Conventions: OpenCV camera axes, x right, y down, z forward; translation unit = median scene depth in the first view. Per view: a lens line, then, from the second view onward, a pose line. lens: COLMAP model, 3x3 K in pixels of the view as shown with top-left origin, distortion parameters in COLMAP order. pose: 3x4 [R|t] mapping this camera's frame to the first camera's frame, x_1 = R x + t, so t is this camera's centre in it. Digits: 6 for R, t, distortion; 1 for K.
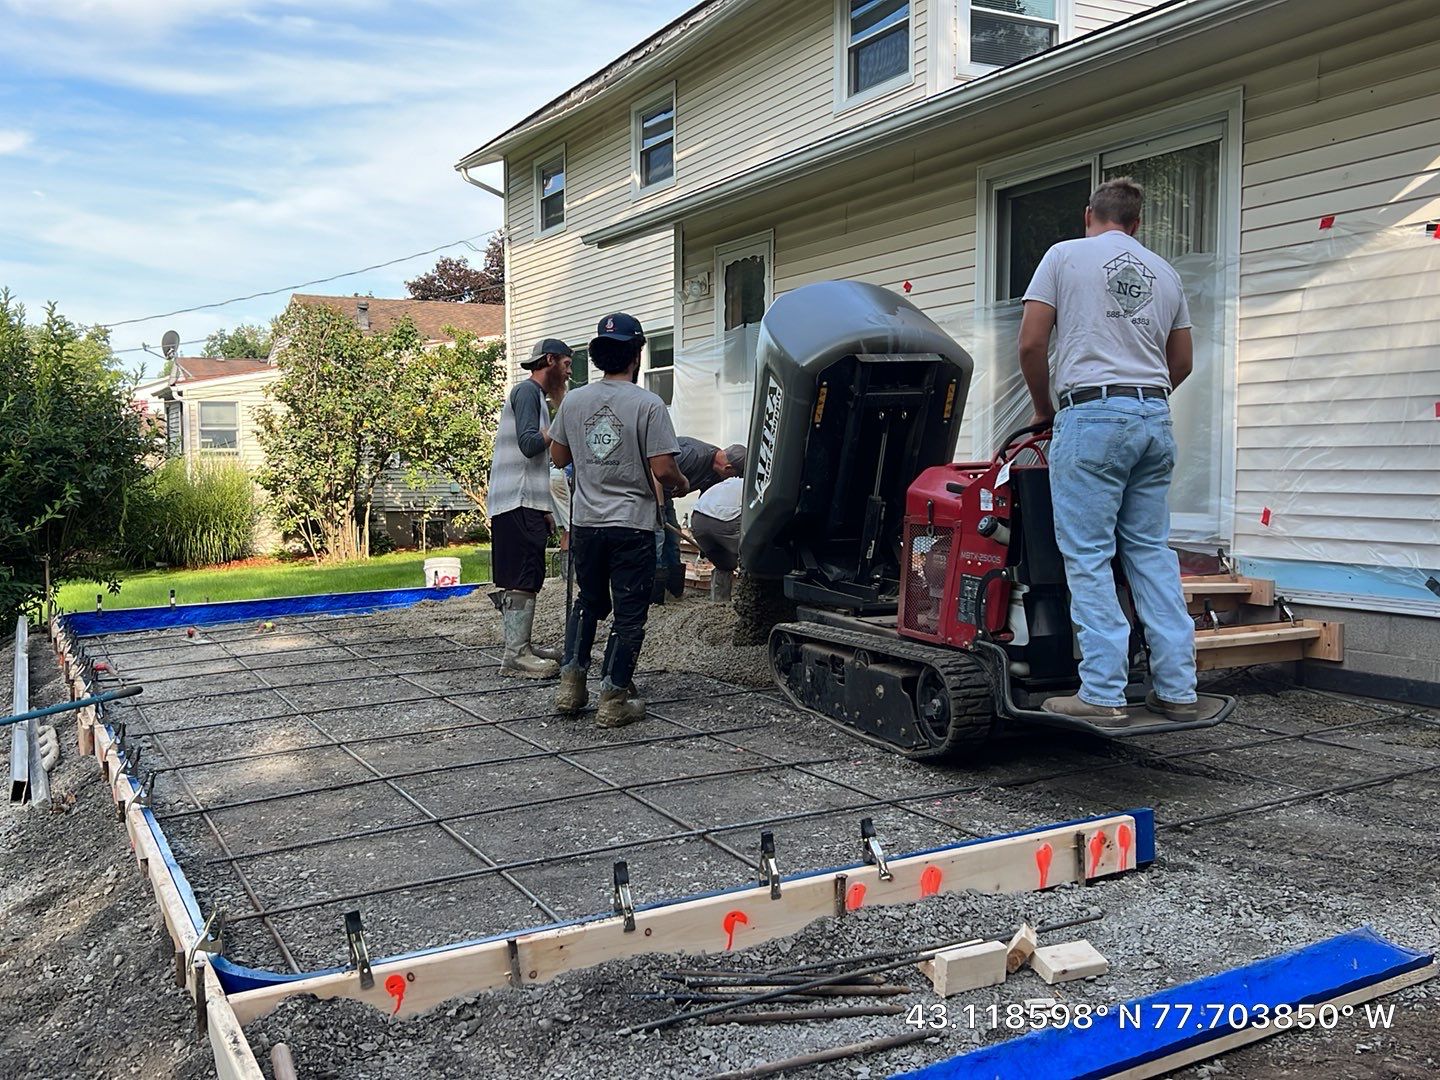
lens RADIAL K [[1380.5, 0, 720.0], [0, 1380.5, 540.0], [0, 0, 1]] dist [0.048288, -0.013786]
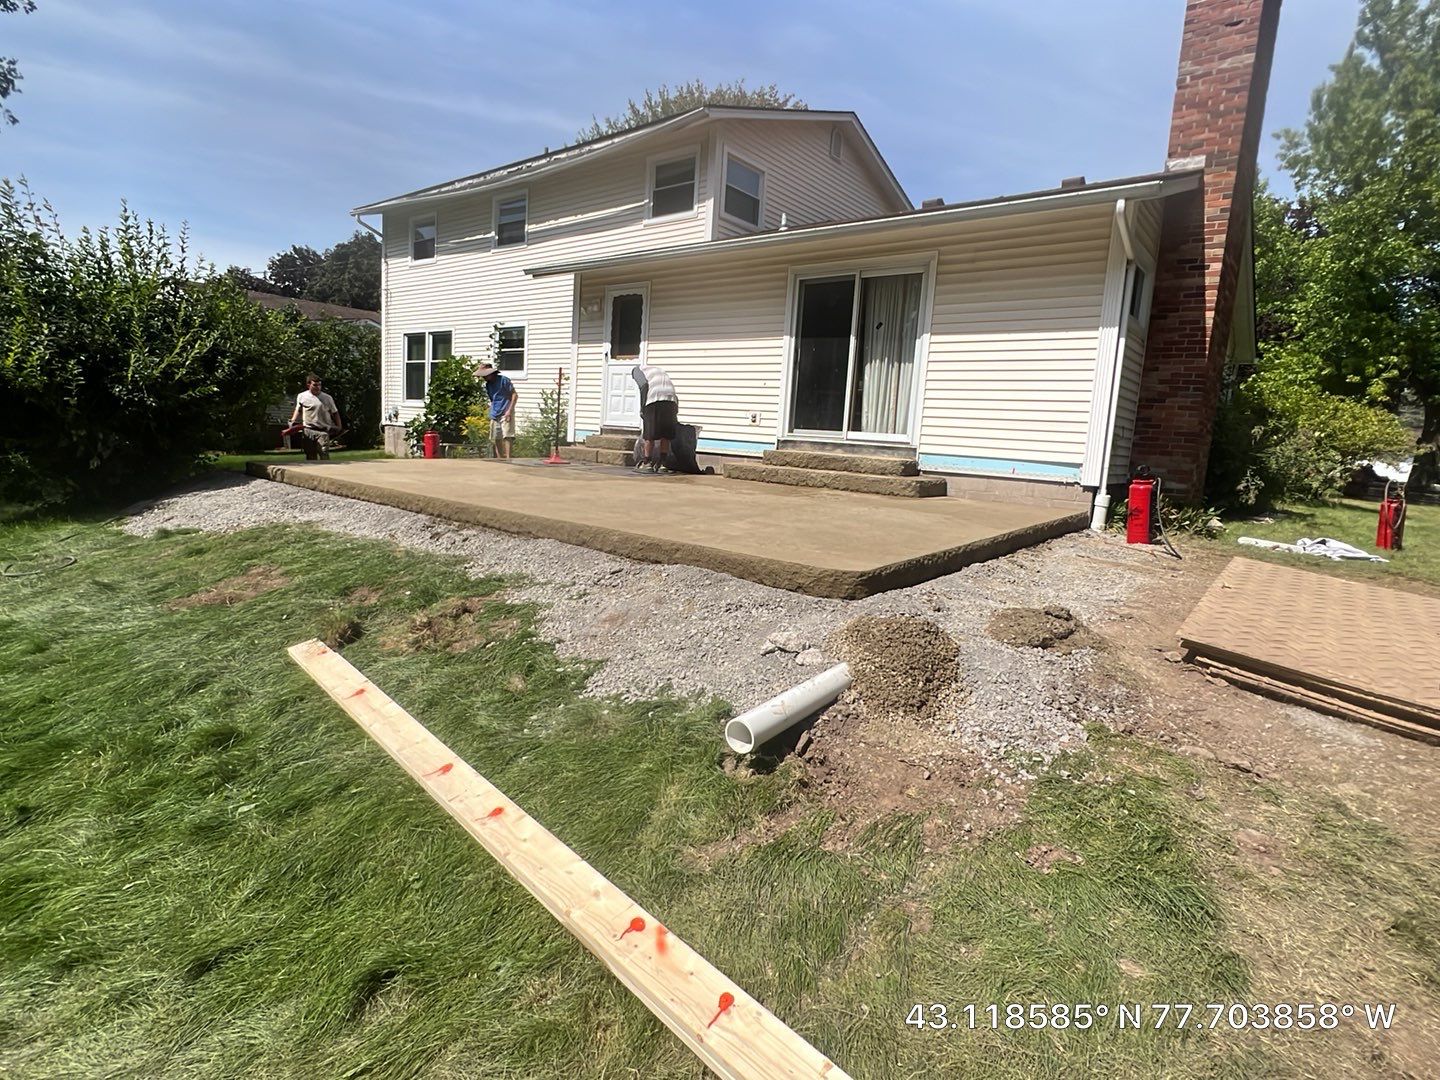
lens RADIAL K [[731.9, 0, 720.0], [0, 731.9, 540.0], [0, 0, 1]] dist [-0.003615, 0.001426]
pose [[0.915048, 0.003865, 0.403326, -0.192116], [-0.044511, 0.994814, 0.091450, 0.026626], [-0.400881, -0.101634, 0.910475, -0.010859]]
